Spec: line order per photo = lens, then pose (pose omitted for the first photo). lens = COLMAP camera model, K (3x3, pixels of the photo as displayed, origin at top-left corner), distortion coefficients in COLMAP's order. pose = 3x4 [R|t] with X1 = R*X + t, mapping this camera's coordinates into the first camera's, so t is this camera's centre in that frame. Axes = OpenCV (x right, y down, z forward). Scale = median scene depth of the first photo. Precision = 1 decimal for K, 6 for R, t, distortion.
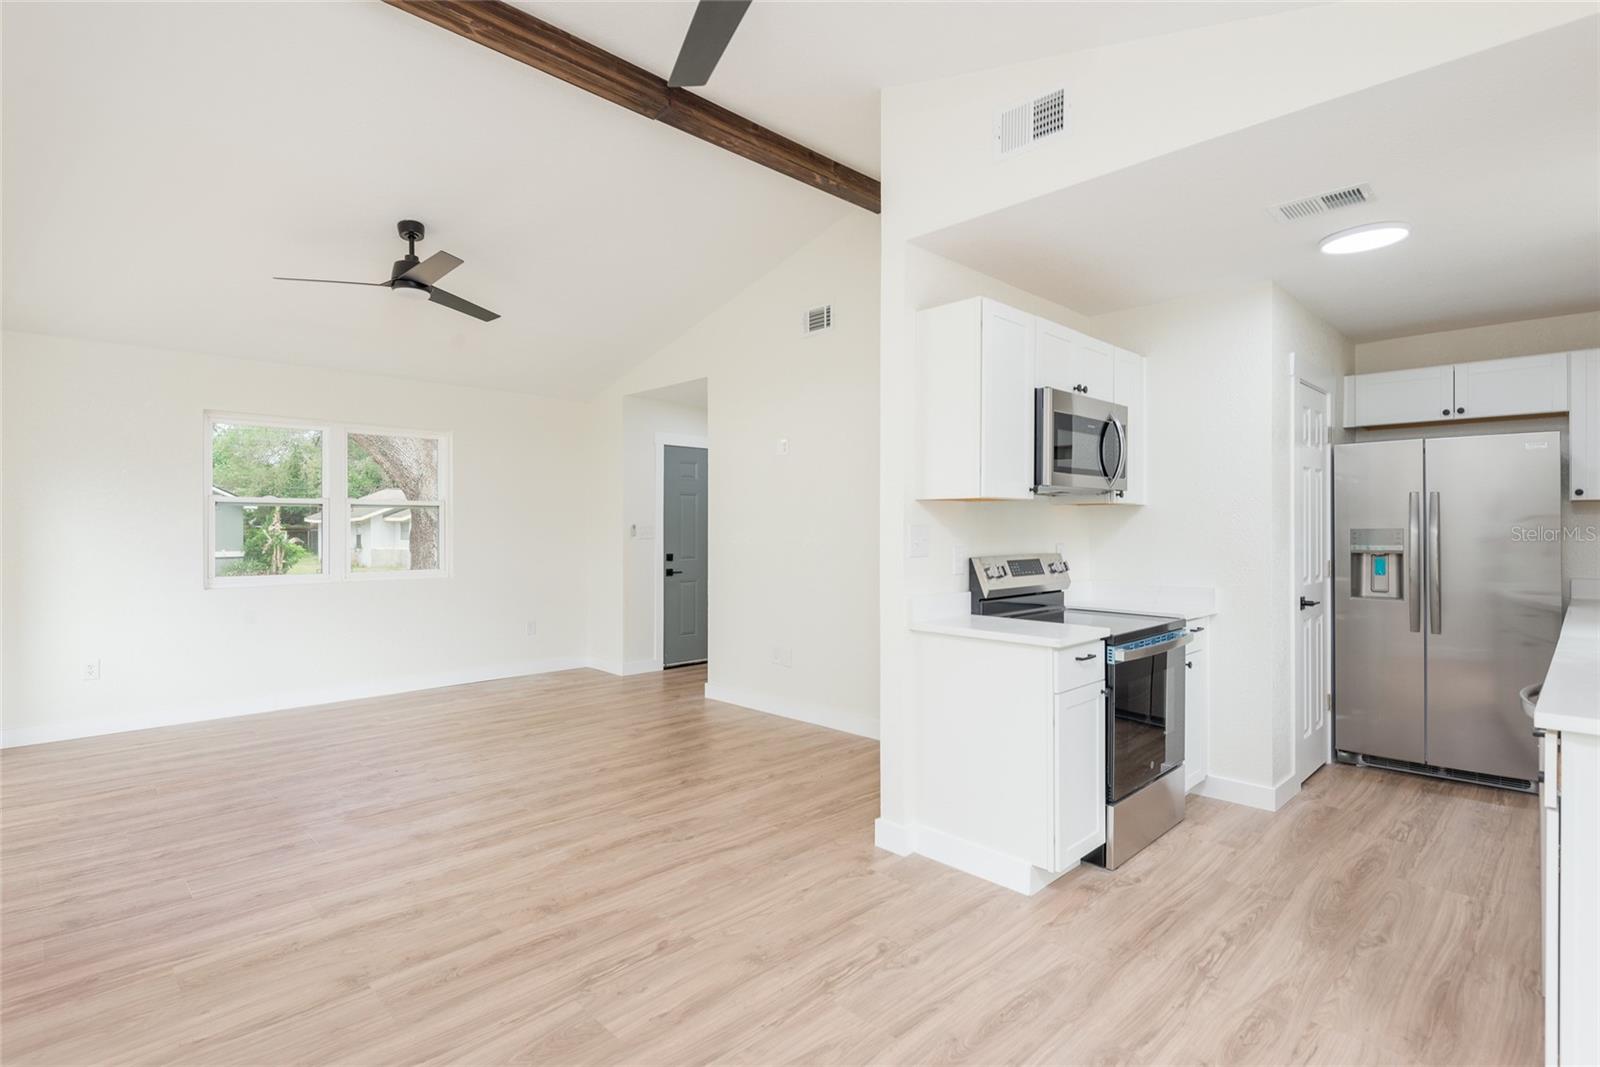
lens RADIAL K [[779.0, 0, 799.6], [0, 779.0, 526.5], [0, 0, 1]] dist [0.020600, -0.018951]
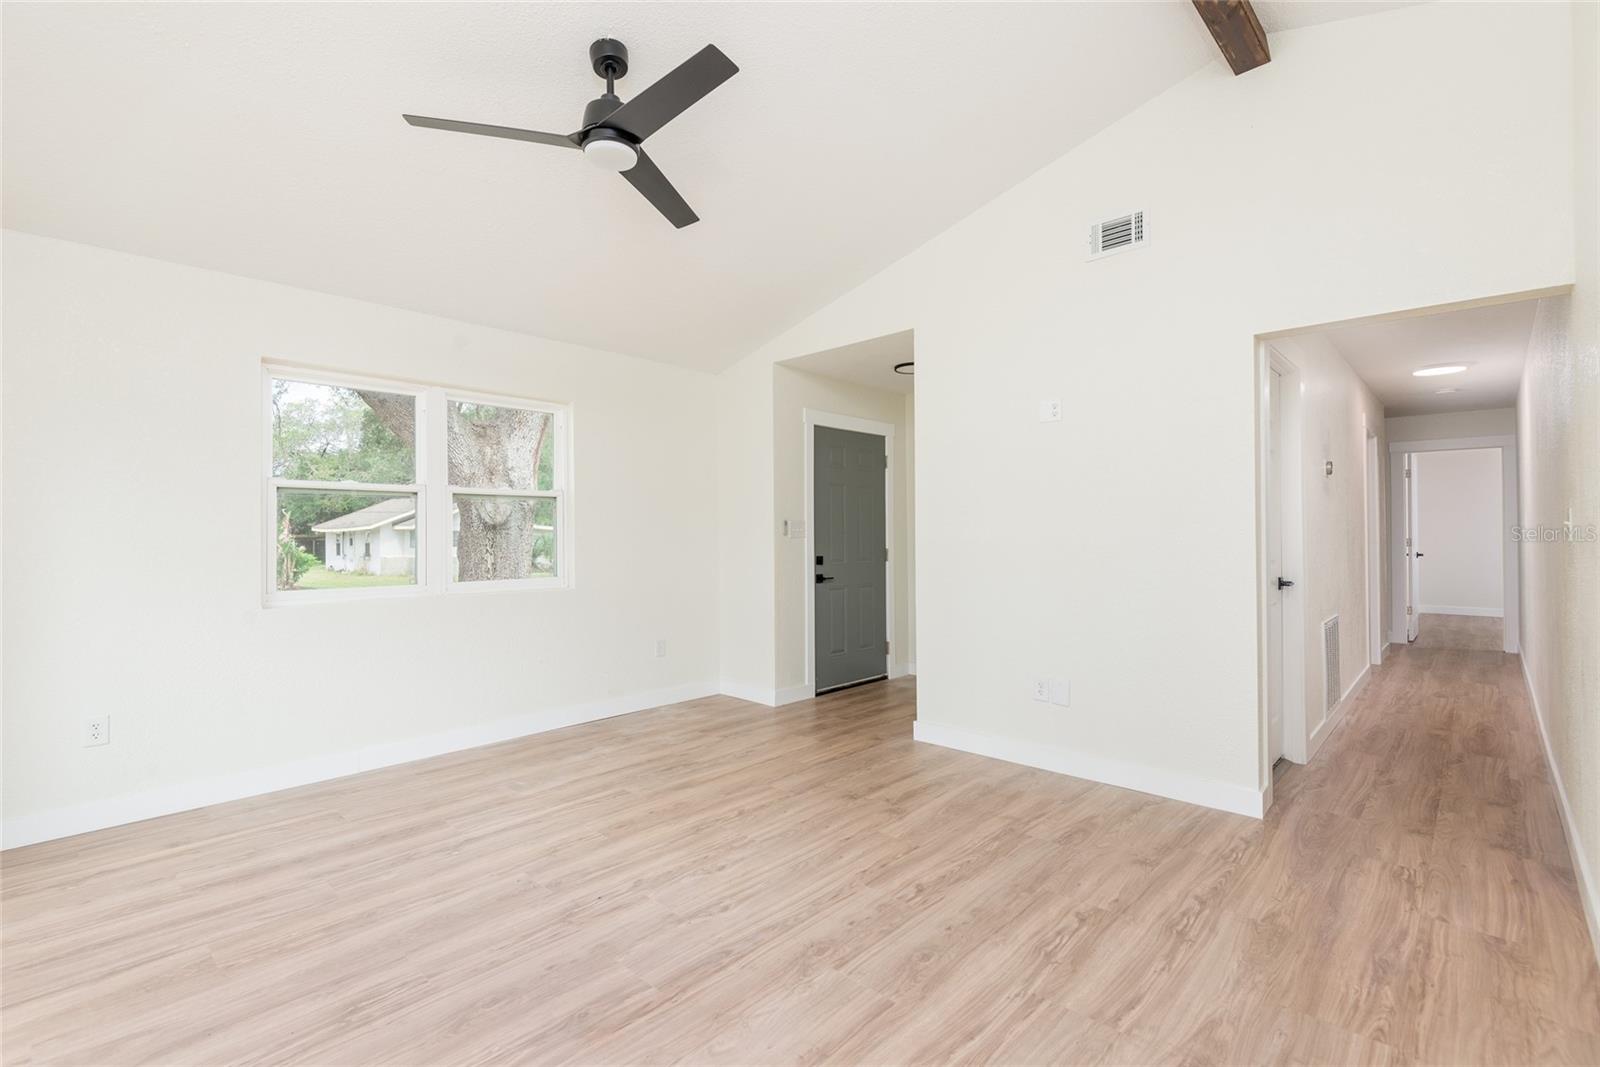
lens RADIAL K [[718.3, 0, 797.7], [0, 718.3, 527.0], [0, 0, 1]] dist [0.031905, -0.018472]
pose [[0.999416, -0.006350, 0.033578, -0.383900], [0.006663, 0.999935, -0.009200, 0.019466], [-0.033518, 0.009418, 0.999394, 0.419853]]
